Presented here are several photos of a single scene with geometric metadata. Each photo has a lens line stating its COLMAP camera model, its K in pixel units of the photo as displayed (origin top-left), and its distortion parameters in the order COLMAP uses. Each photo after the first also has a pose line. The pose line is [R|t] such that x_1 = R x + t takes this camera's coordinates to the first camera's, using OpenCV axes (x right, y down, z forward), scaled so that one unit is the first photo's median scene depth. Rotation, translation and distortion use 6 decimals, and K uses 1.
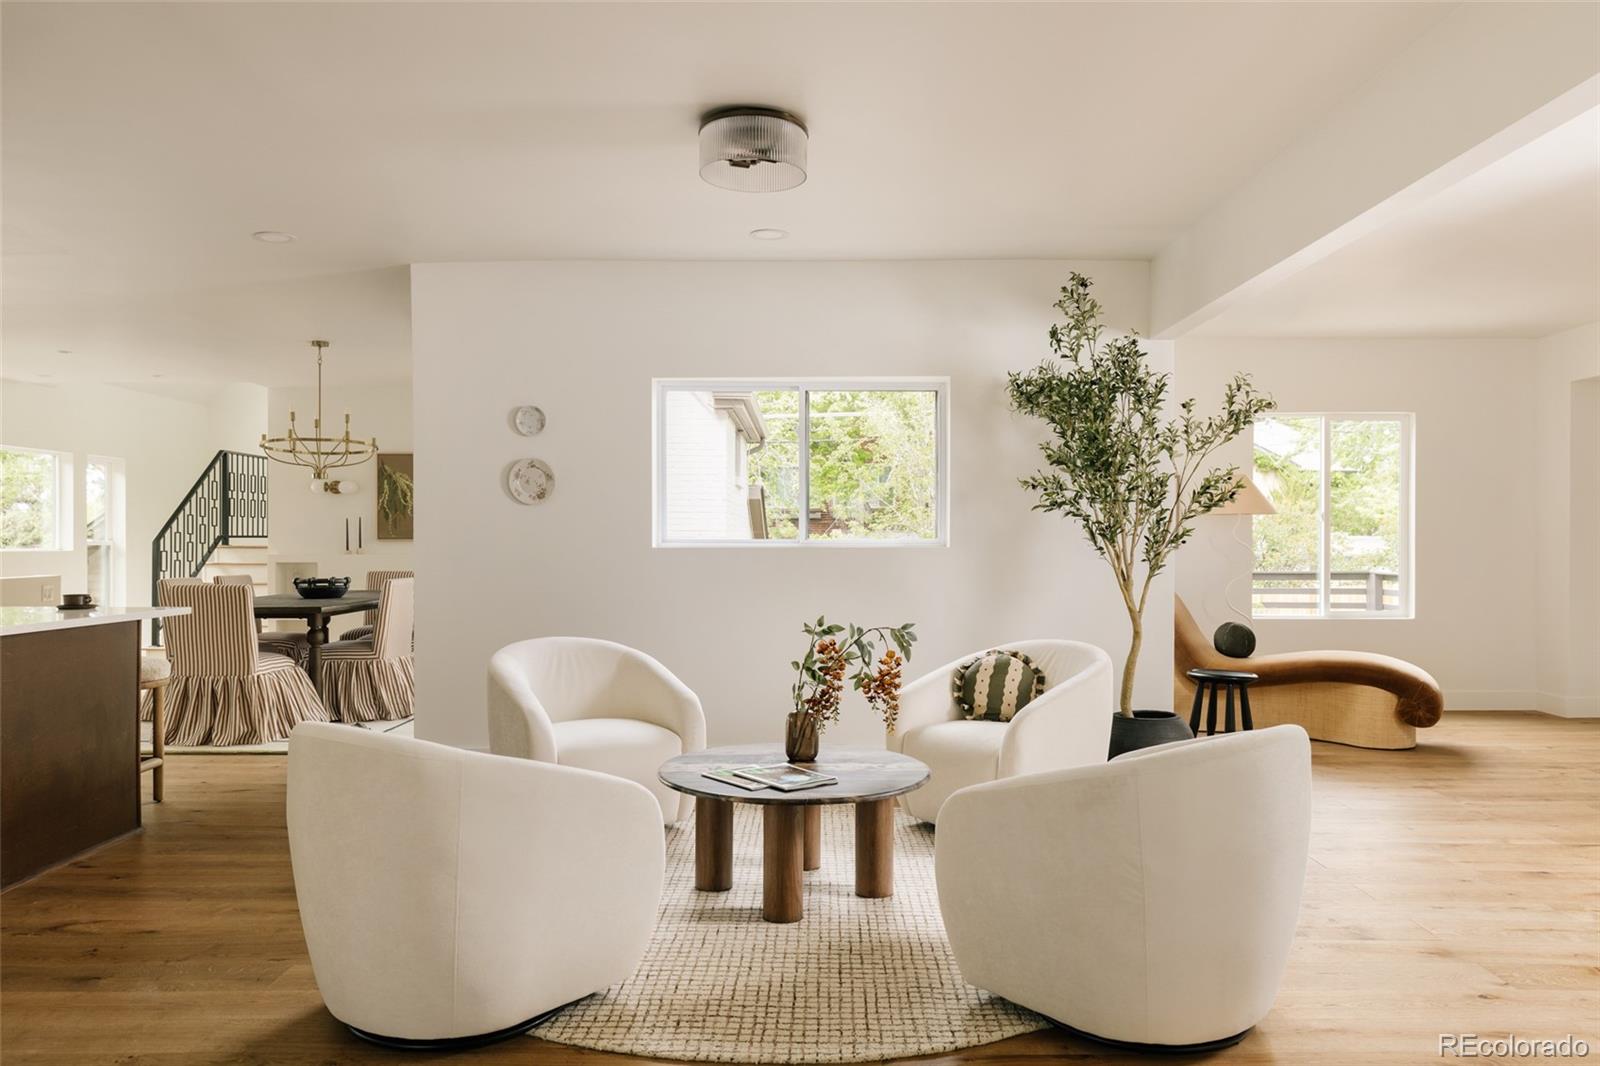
lens RADIAL K [[1124.2, 0, 800.0], [0, 1124.2, 533.0], [0, 0, 1]] dist [0.001246, 0.000448]
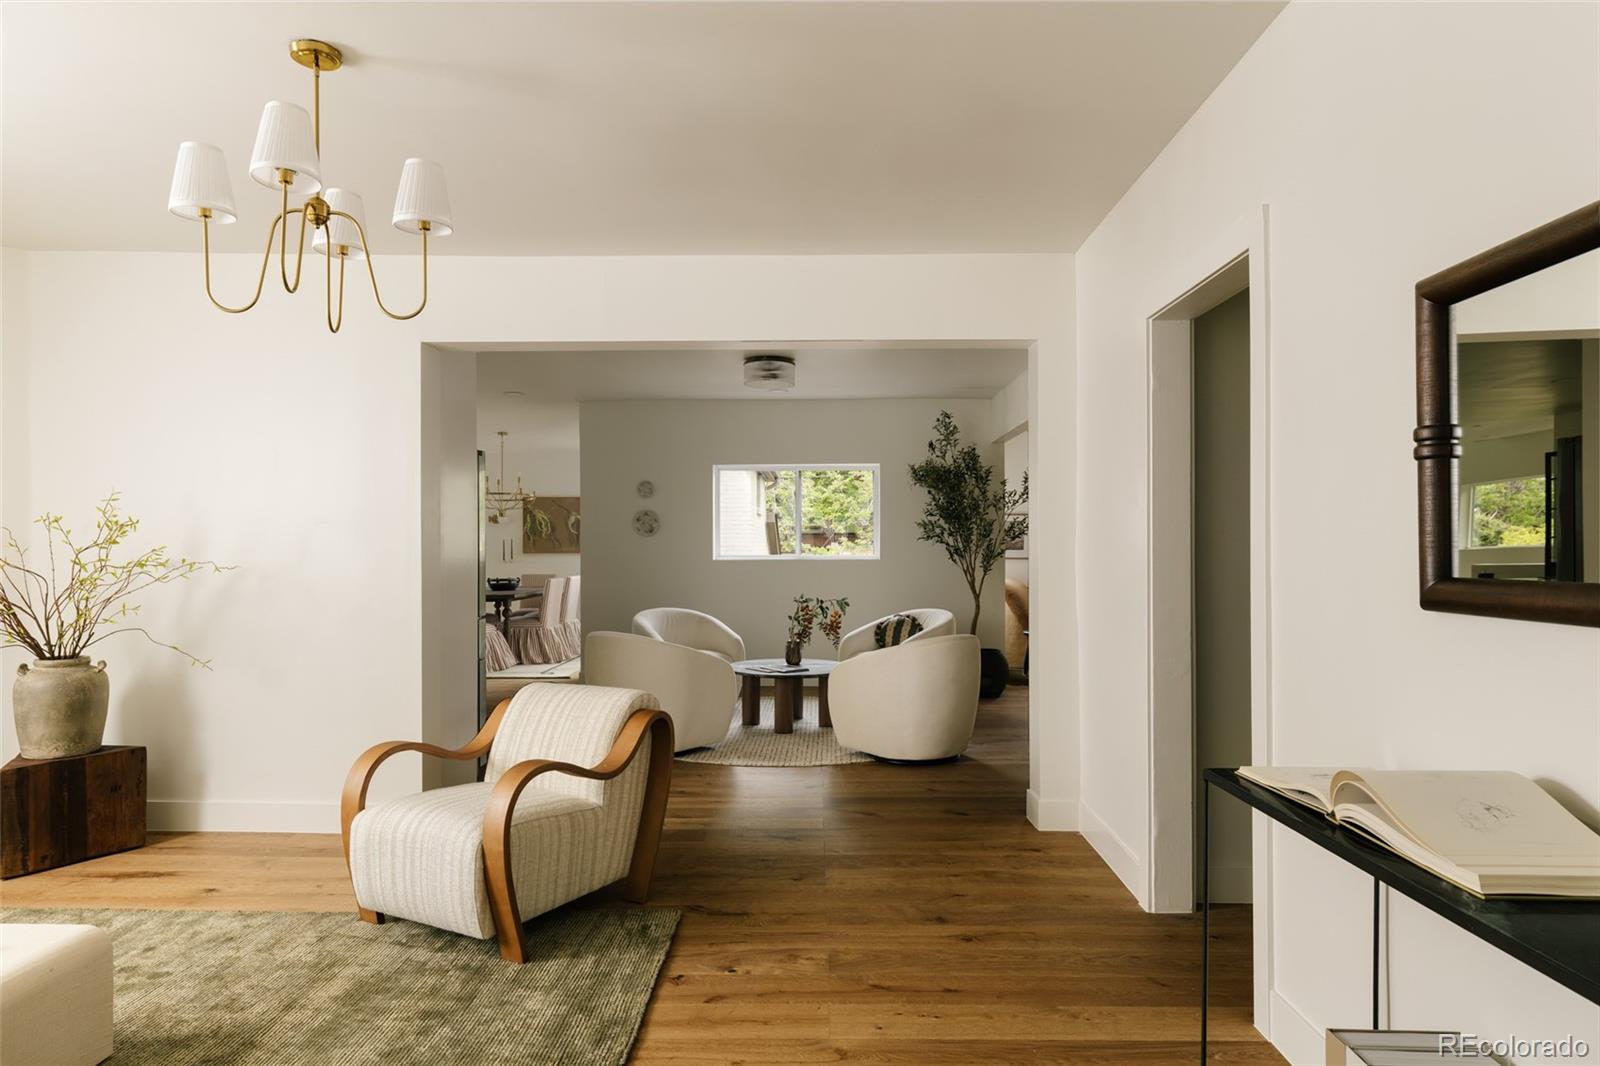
lens RADIAL K [[957.0, 0, 803.3], [0, 957.0, 543.4], [0, 0, 1]] dist [0.002498, 0.001178]
pose [[0.999976, -0.001864, -0.006602, 0.024223], [0.001867, 0.999998, 0.000481, -0.015046], [0.006601, -0.000493, 0.999978, -0.577977]]
